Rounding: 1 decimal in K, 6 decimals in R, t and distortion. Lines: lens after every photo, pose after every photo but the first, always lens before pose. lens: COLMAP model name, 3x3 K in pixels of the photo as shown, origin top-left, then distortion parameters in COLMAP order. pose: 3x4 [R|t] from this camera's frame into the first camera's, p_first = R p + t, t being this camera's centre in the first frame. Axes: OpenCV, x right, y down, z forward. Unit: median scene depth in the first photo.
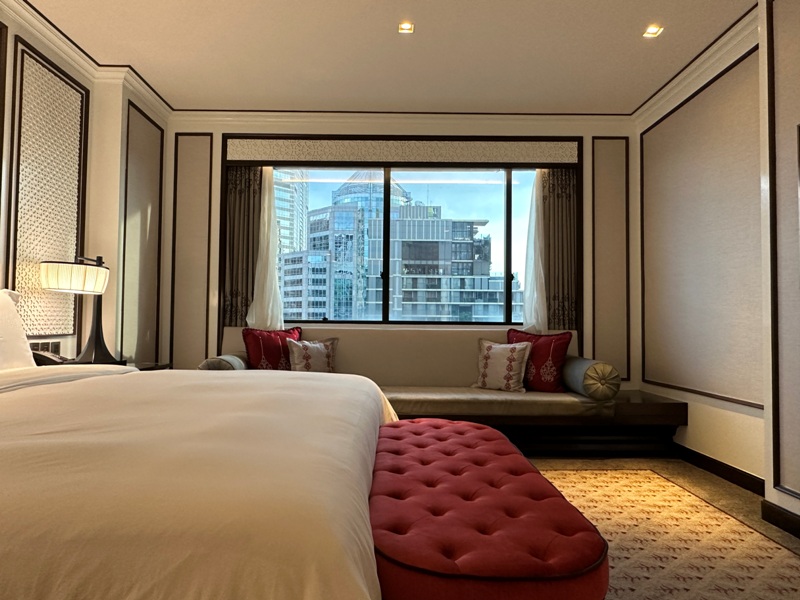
lens RADIAL K [[538.5, 0, 397.8], [0, 538.5, 305.5], [0, 0, 1]] dist [-0.002519, 0.001134]
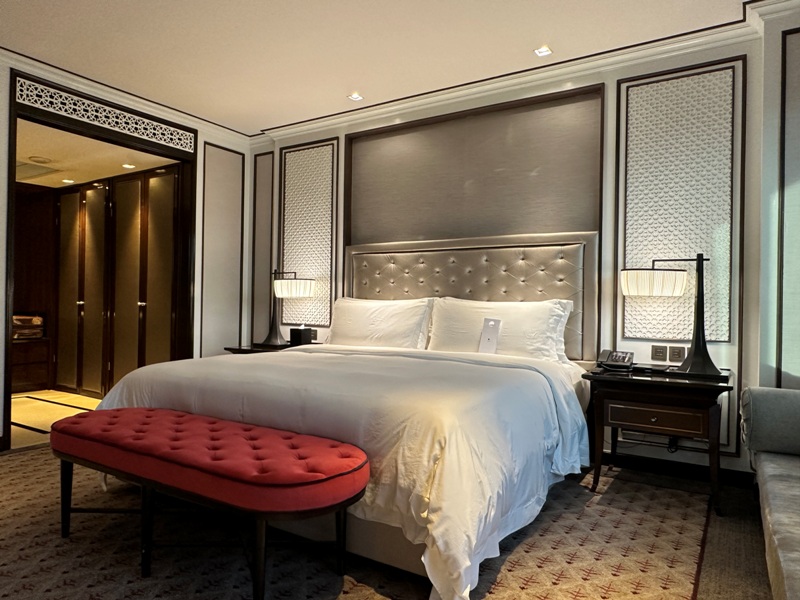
lens RADIAL K [[538.5, 0, 397.8], [0, 538.5, 305.5], [0, 0, 1]] dist [-0.002519, 0.001134]
pose [[-0.545450, -0.021992, -0.837855, 0.503347], [0.007339, 0.999492, -0.031012, 0.018837], [0.838111, -0.023065, -0.545012, 1.141191]]
